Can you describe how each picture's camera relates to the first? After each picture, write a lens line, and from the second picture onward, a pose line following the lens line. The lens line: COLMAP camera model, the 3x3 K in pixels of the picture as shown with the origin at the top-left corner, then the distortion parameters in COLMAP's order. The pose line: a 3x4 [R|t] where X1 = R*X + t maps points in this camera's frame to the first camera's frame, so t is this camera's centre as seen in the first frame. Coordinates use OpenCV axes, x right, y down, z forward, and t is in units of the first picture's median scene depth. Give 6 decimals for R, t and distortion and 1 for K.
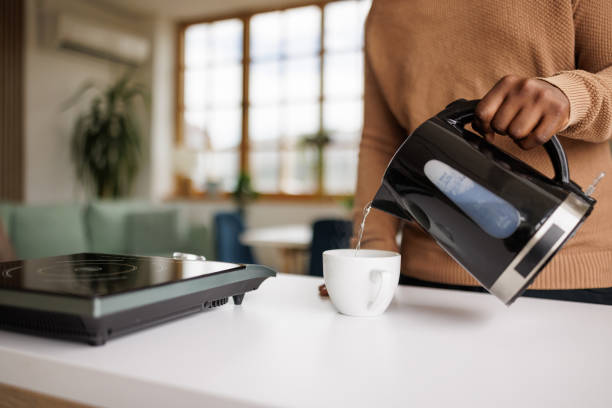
lens RADIAL K [[589.8, 0, 306.0], [0, 589.8, 204.0], [0, 0, 1]] dist [0.003145, 0.009744]
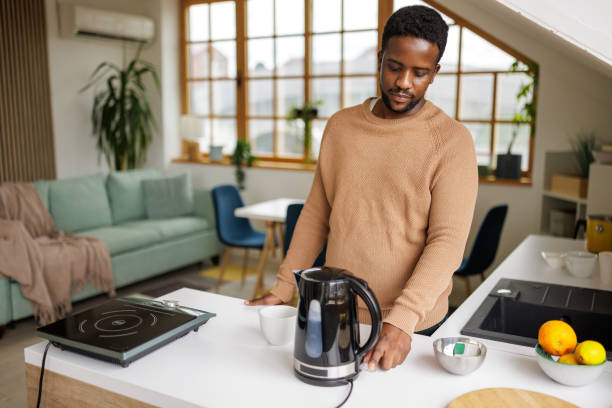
lens RADIAL K [[589.8, 0, 306.0], [0, 589.8, 204.0], [0, 0, 1]] dist [0.003145, 0.009744]
pose [[0.999575, -0.001276, -0.029118, 0.055107], [0.005303, 0.990330, 0.138629, -0.093304], [0.028659, -0.138725, 0.989916, -0.153893]]
